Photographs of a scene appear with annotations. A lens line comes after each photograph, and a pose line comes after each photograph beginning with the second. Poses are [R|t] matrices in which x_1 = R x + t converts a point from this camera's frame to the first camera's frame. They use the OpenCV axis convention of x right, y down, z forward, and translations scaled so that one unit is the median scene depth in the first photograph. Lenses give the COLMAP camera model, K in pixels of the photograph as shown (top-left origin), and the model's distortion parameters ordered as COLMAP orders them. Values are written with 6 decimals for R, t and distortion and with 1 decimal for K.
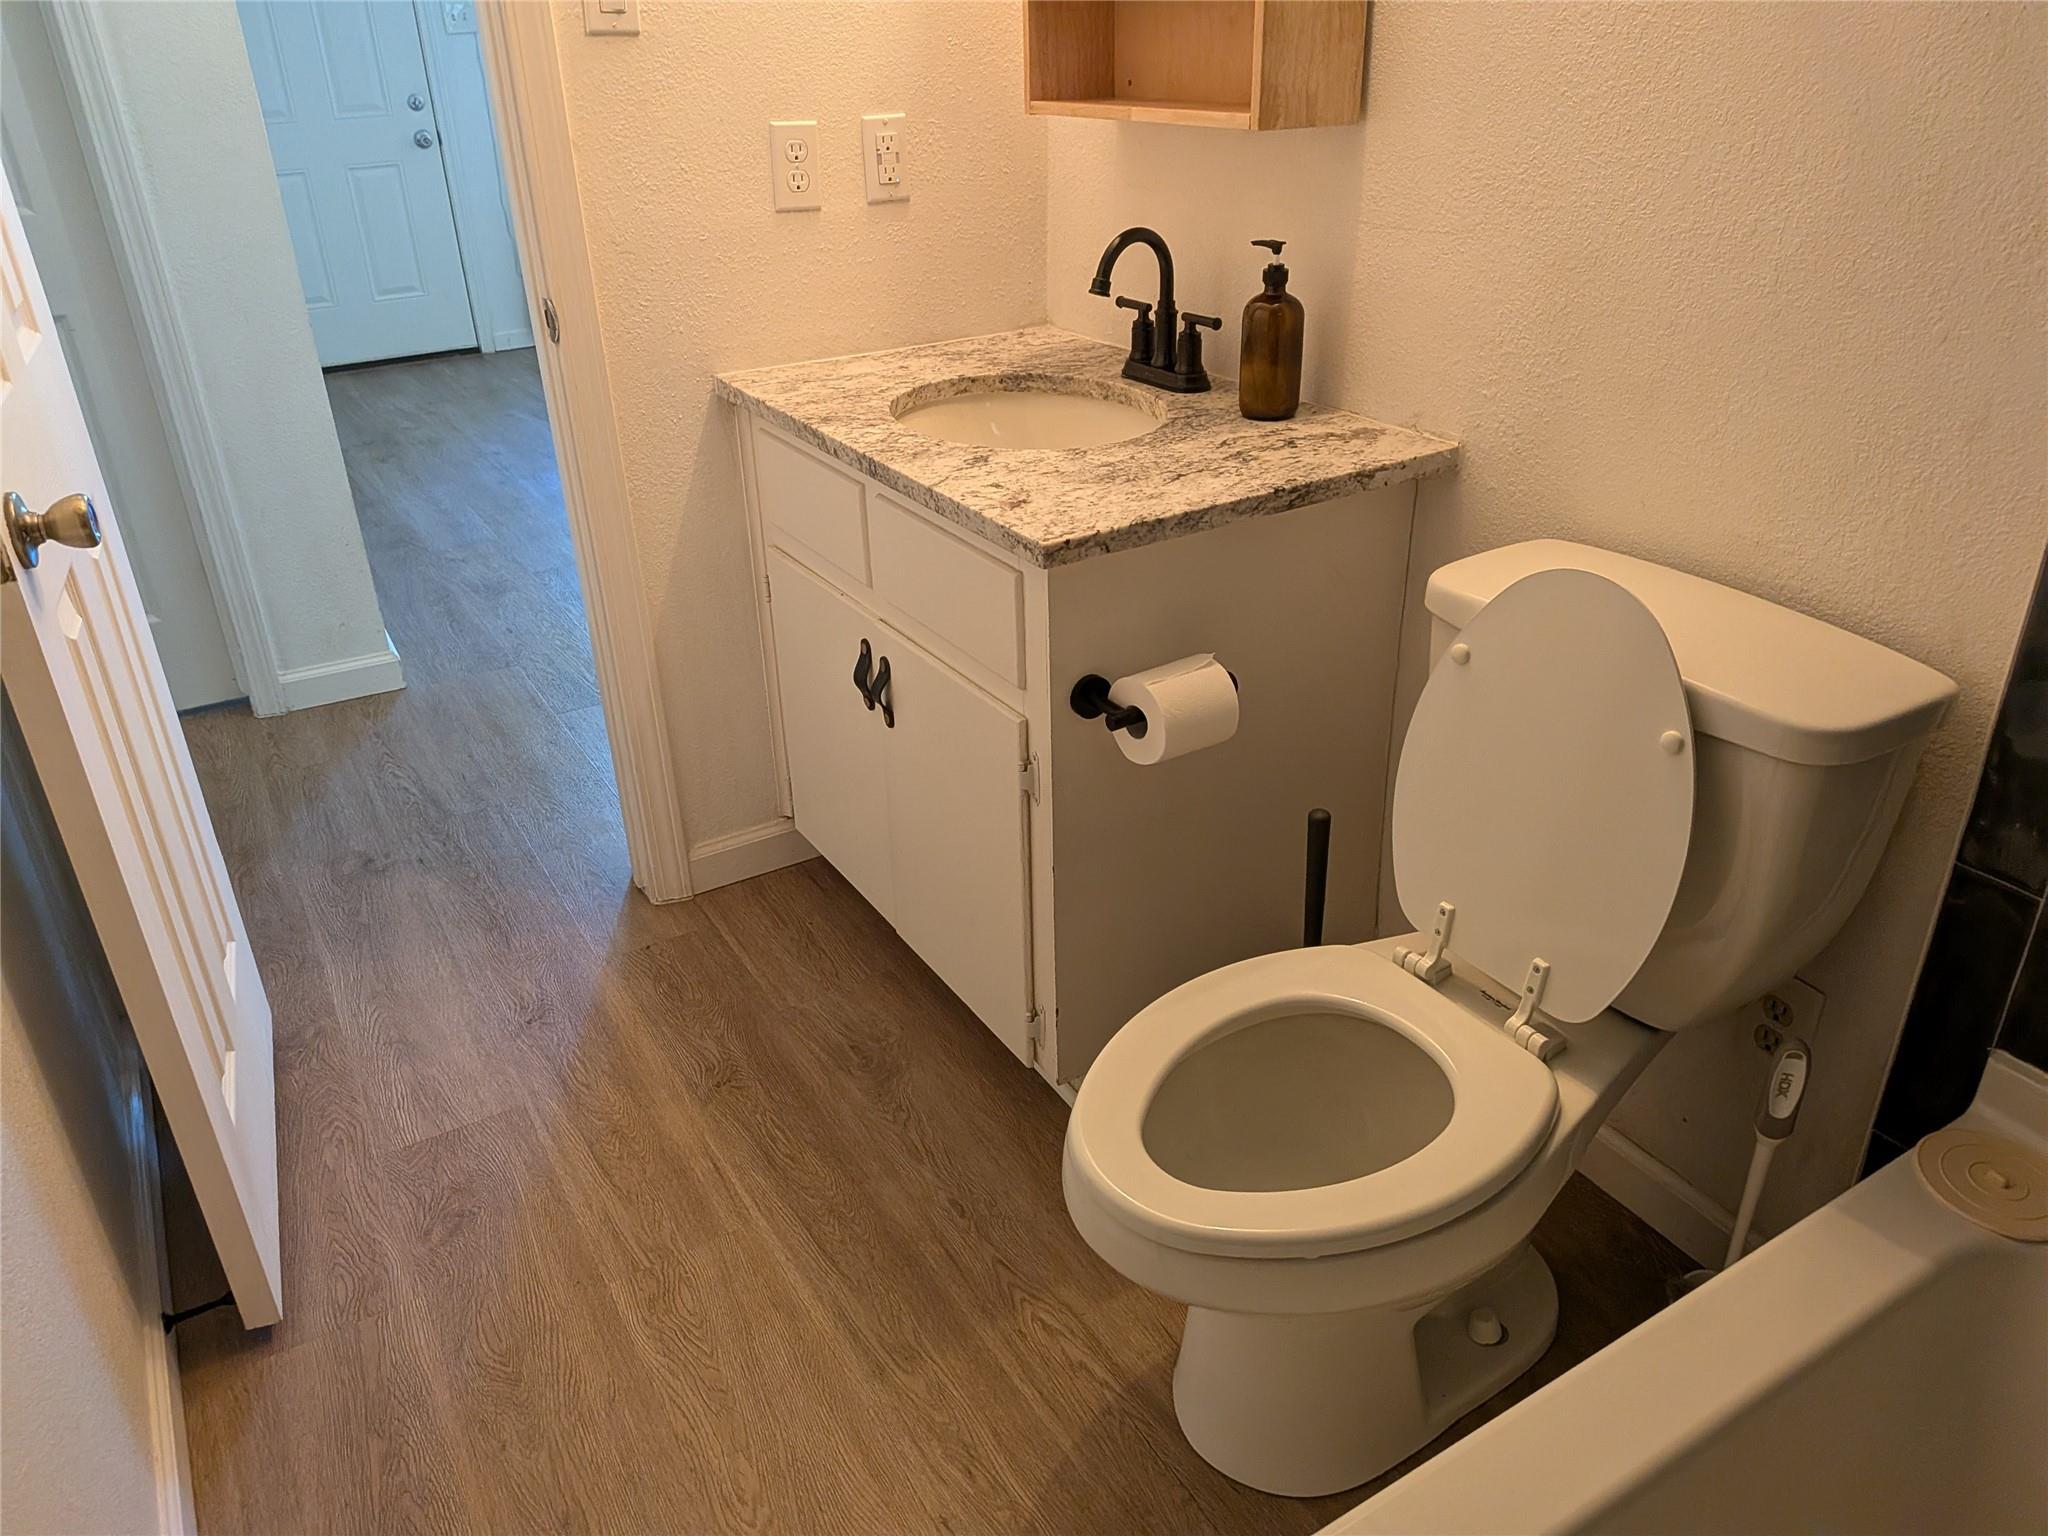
lens RADIAL K [[1476.4, 0, 1029.4], [0, 1476.4, 769.1], [0, 0, 1]] dist [0.107669, -0.157894]
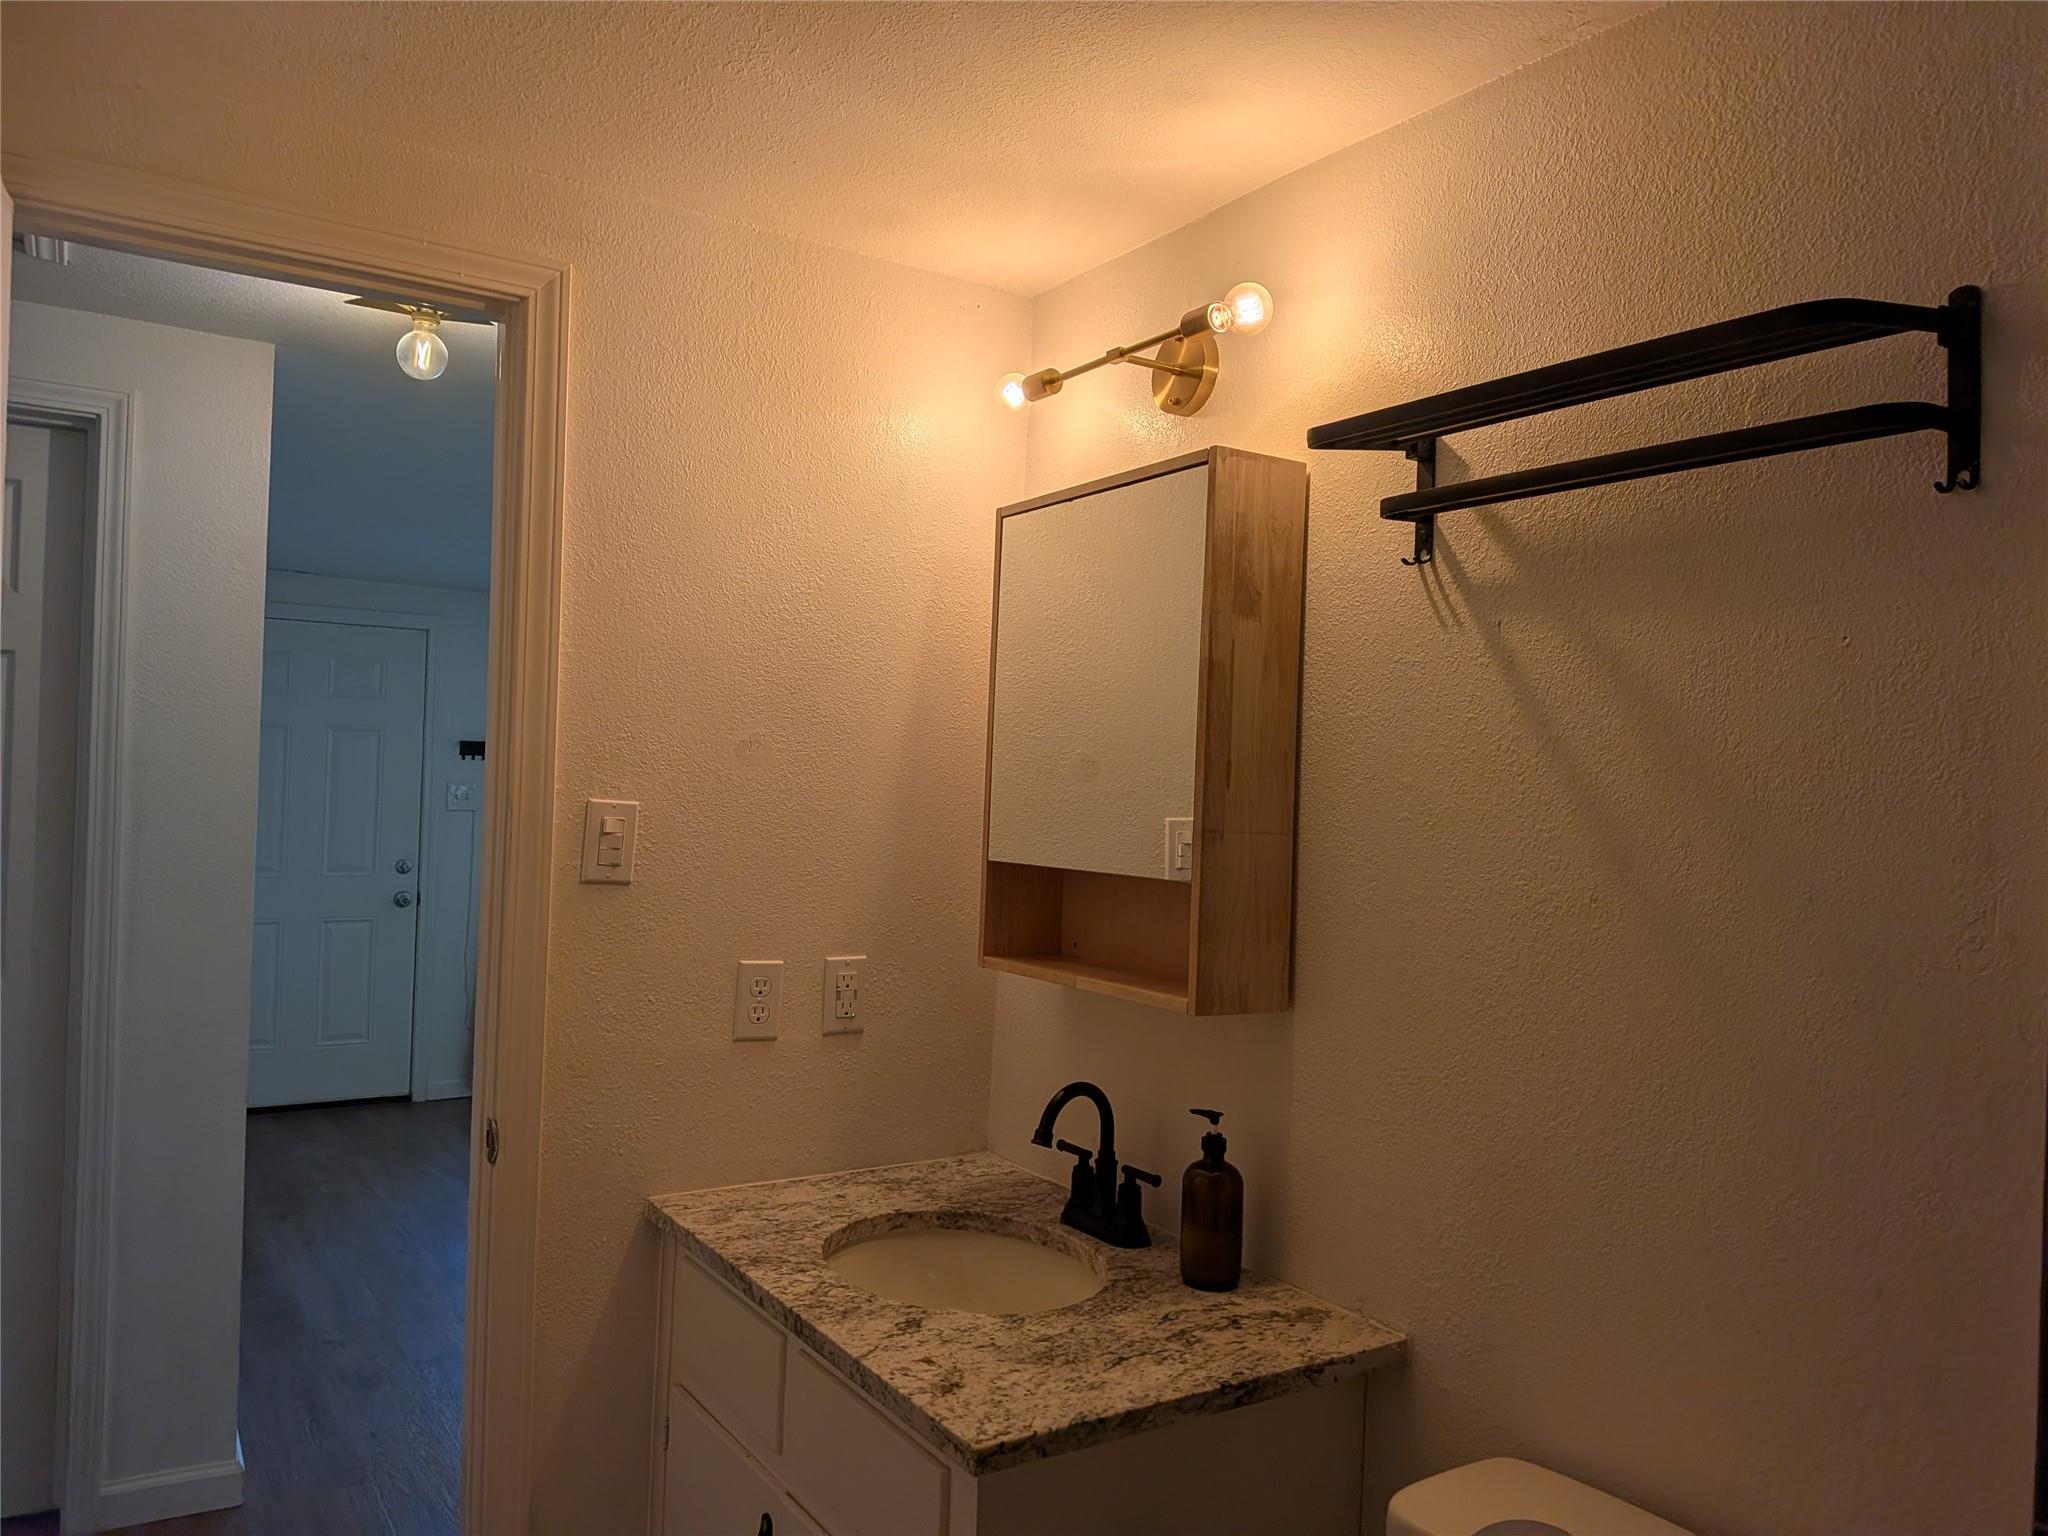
lens RADIAL K [[1490.8, 0, 1021.8], [0, 1490.8, 799.6], [0, 0, 1]] dist [0.095156, -0.166779]
pose [[0.997588, 0.063204, 0.028678, -0.012134], [-0.043468, 0.891073, -0.451775, -0.074430], [-0.054109, 0.449438, 0.891671, -0.018256]]
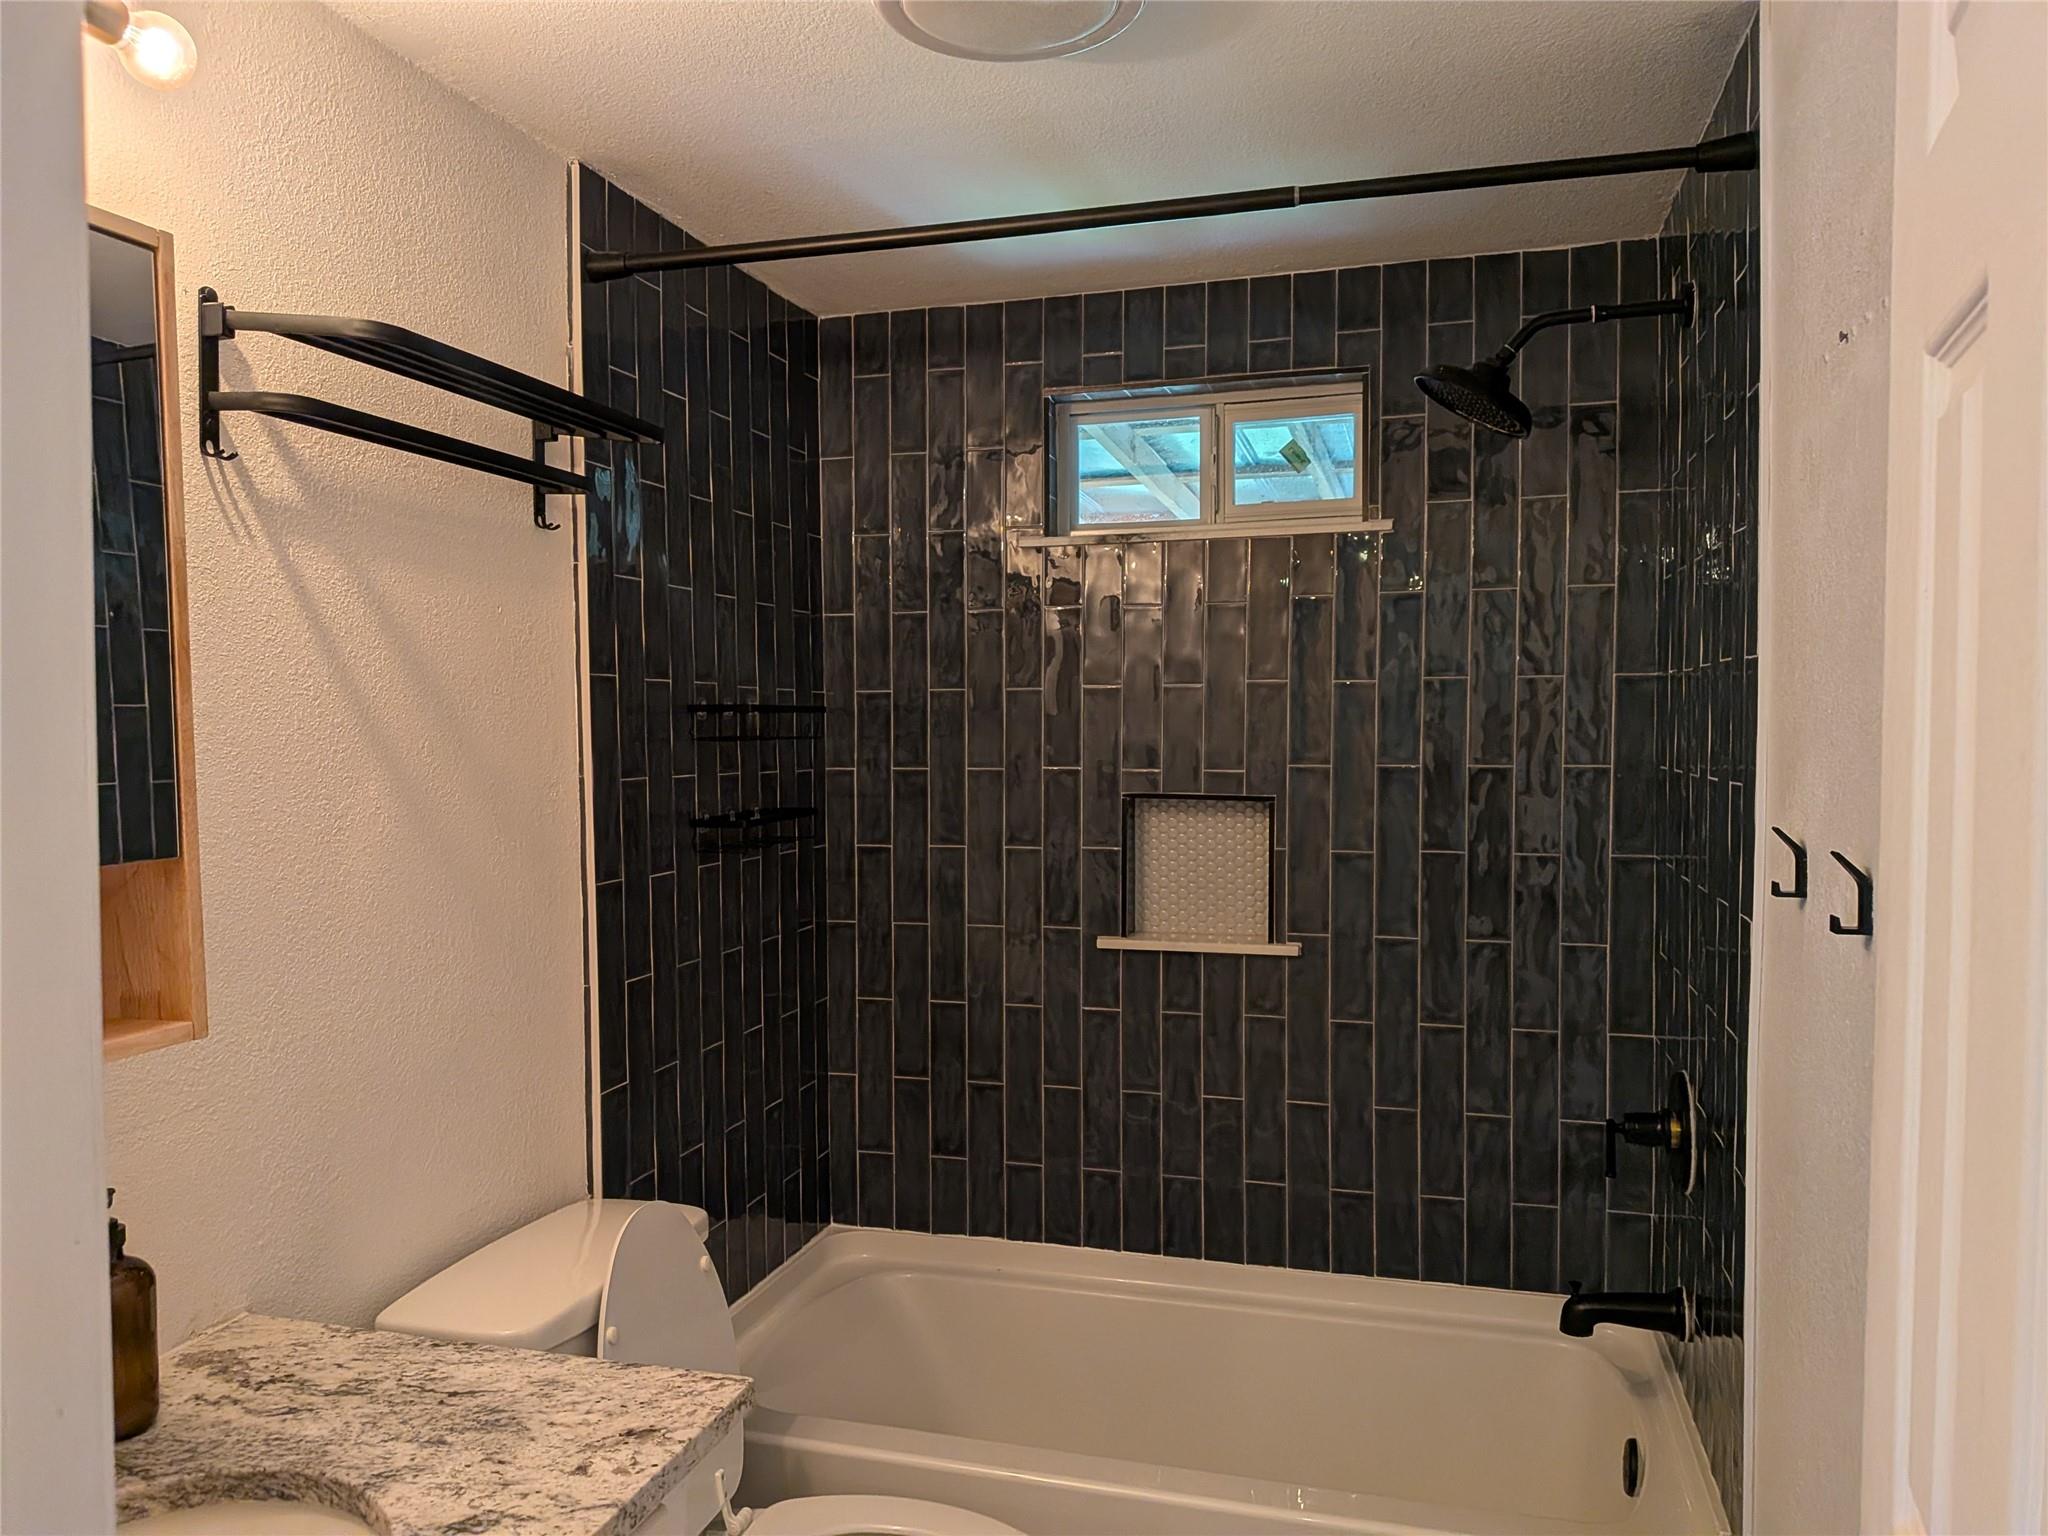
lens RADIAL K [[1447.8, 0, 1024.0], [0, 1447.8, 768.0], [0, 0, 1]] dist [0.080179, -0.119211]
pose [[-0.676994, 0.005977, 0.735964, -0.666372], [0.358387, 0.876080, 0.322557, -0.612925], [-0.642835, 0.482129, -0.595243, 1.057449]]
